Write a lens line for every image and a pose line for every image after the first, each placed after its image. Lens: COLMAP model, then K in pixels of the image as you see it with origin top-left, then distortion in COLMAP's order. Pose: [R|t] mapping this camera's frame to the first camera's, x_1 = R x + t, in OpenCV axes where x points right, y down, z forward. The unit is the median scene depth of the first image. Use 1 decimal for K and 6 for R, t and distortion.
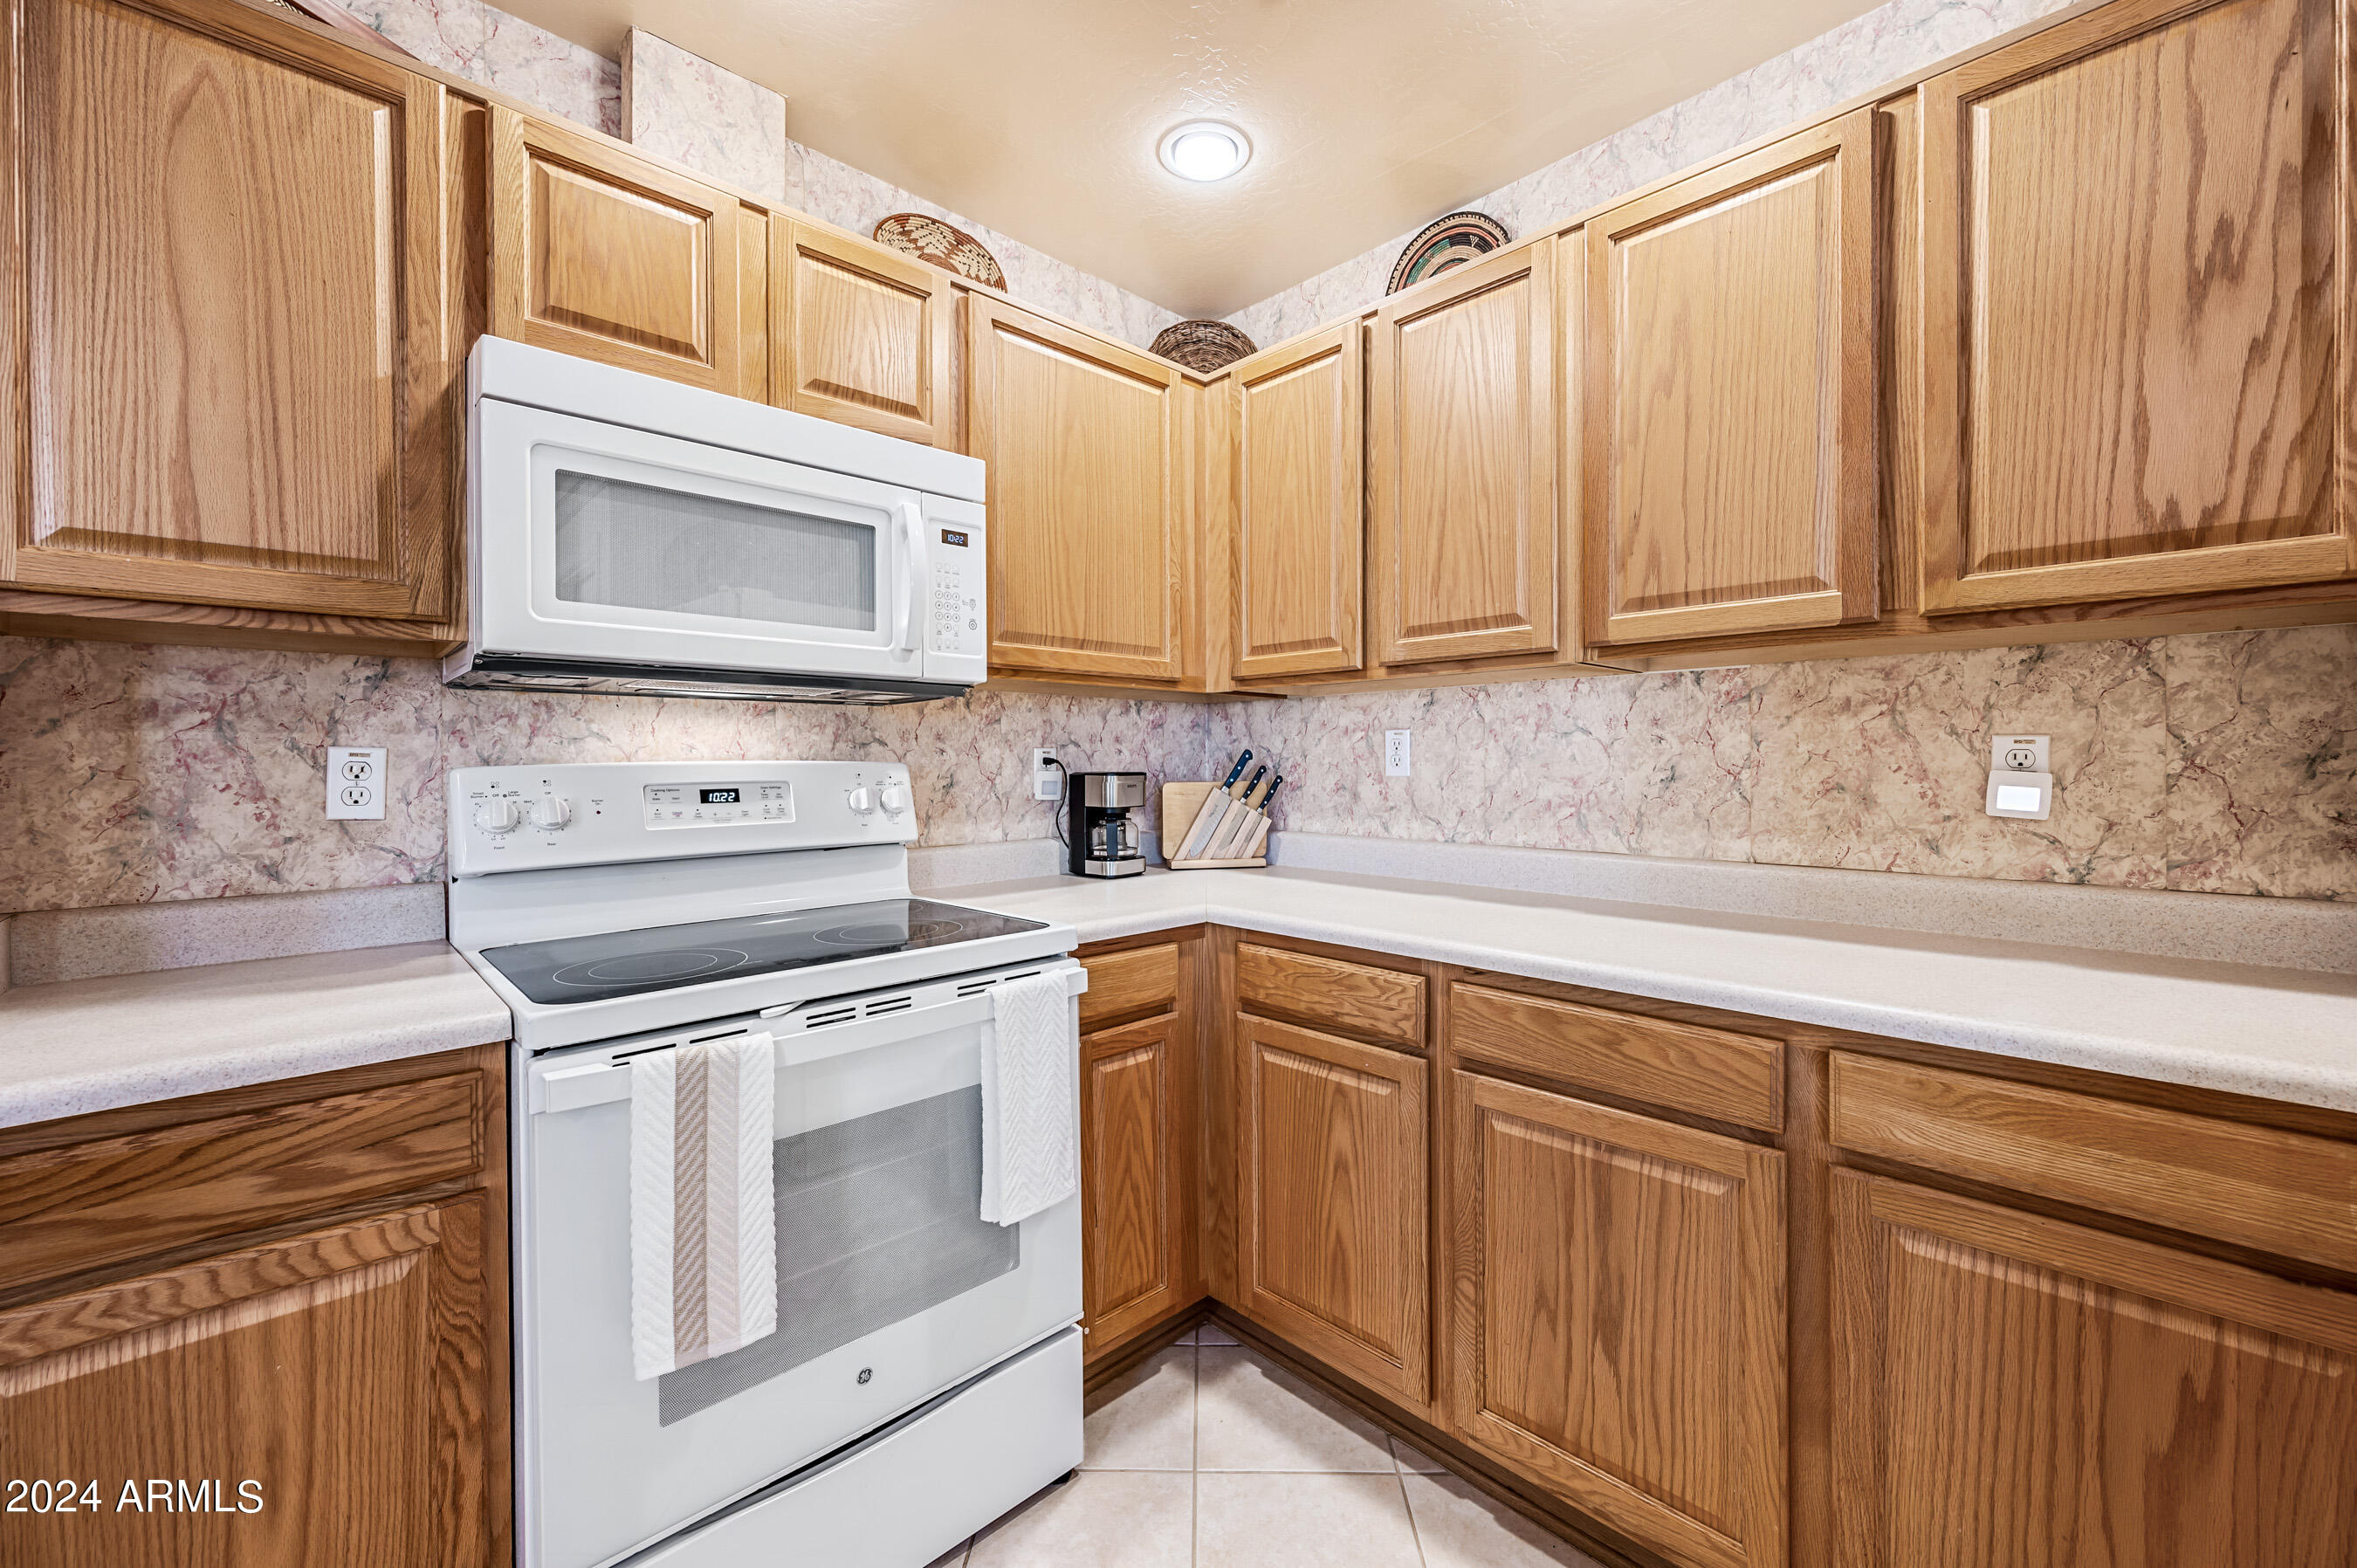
lens RADIAL K [[936.8, 0, 1185.9], [0, 936.8, 766.7], [0, 0, 1]] dist [0.000135, -0.000060]
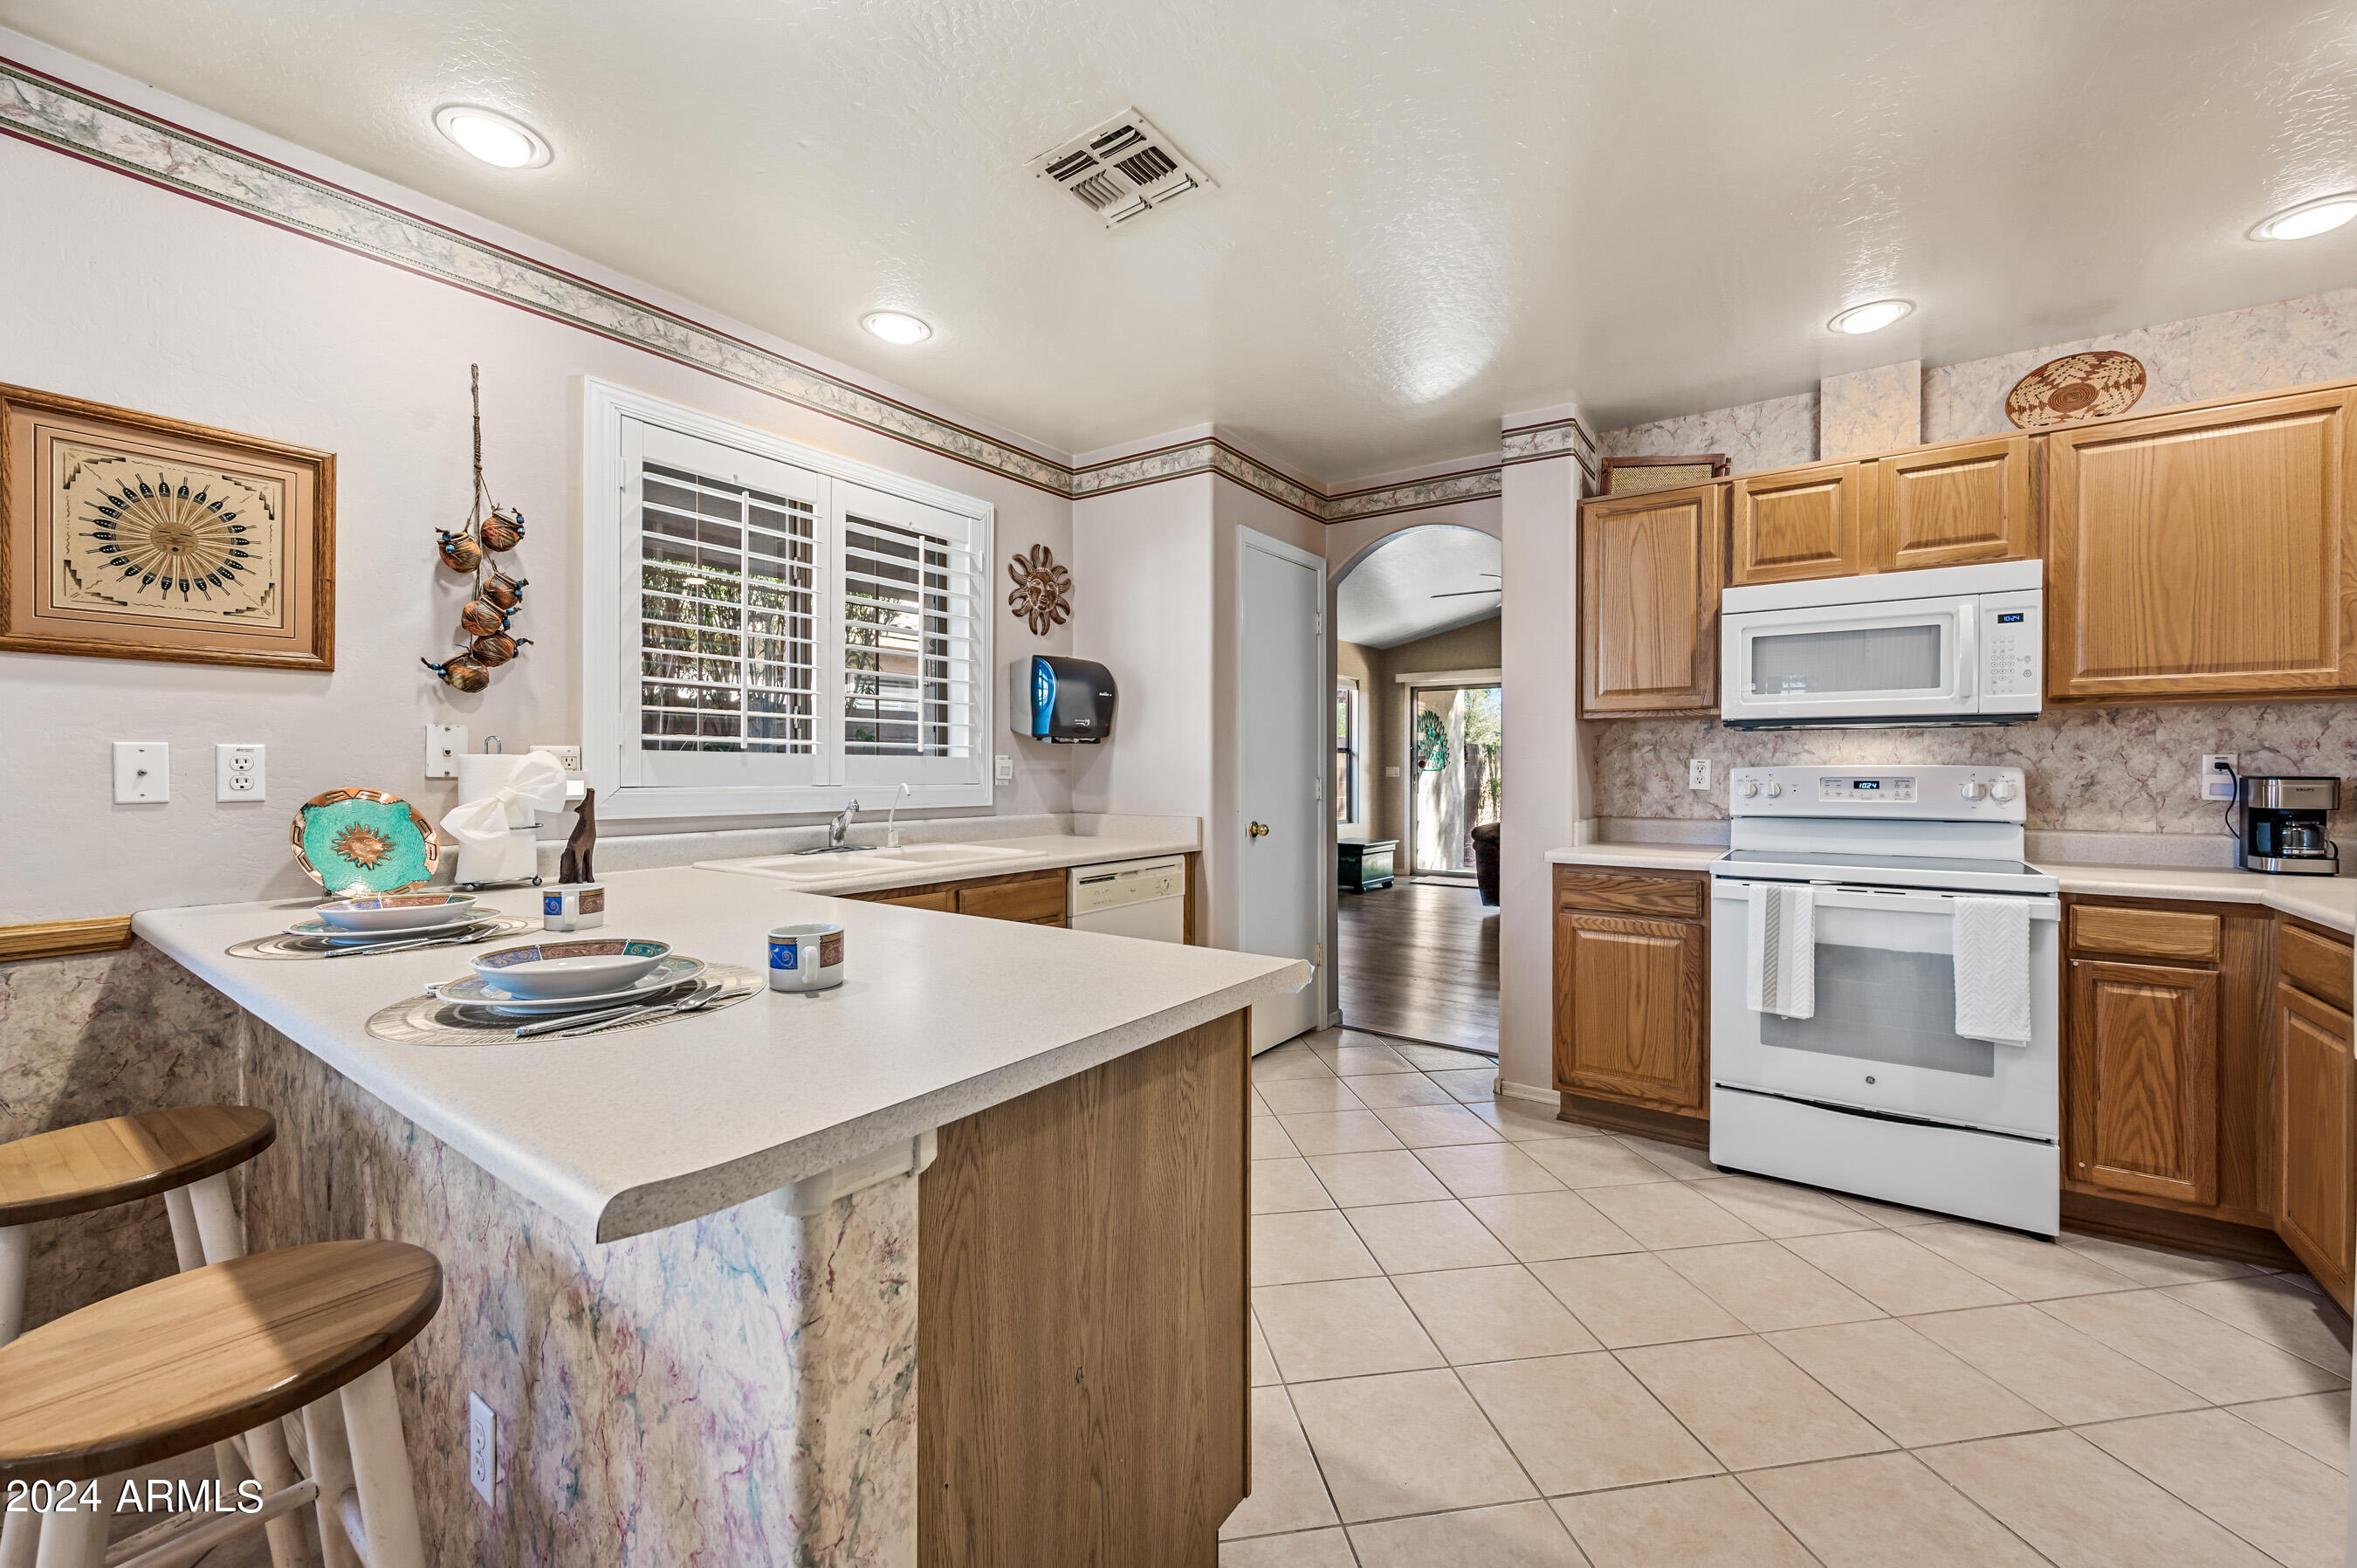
lens RADIAL K [[936.8, 0, 1185.9], [0, 936.8, 766.7], [0, 0, 1]] dist [0.000135, -0.000060]
pose [[0.181019, 0.005672, -0.983463, 1.068183], [-0.005697, 0.999973, 0.004719, -0.004538], [0.983463, 0.004748, 0.181046, -0.618999]]
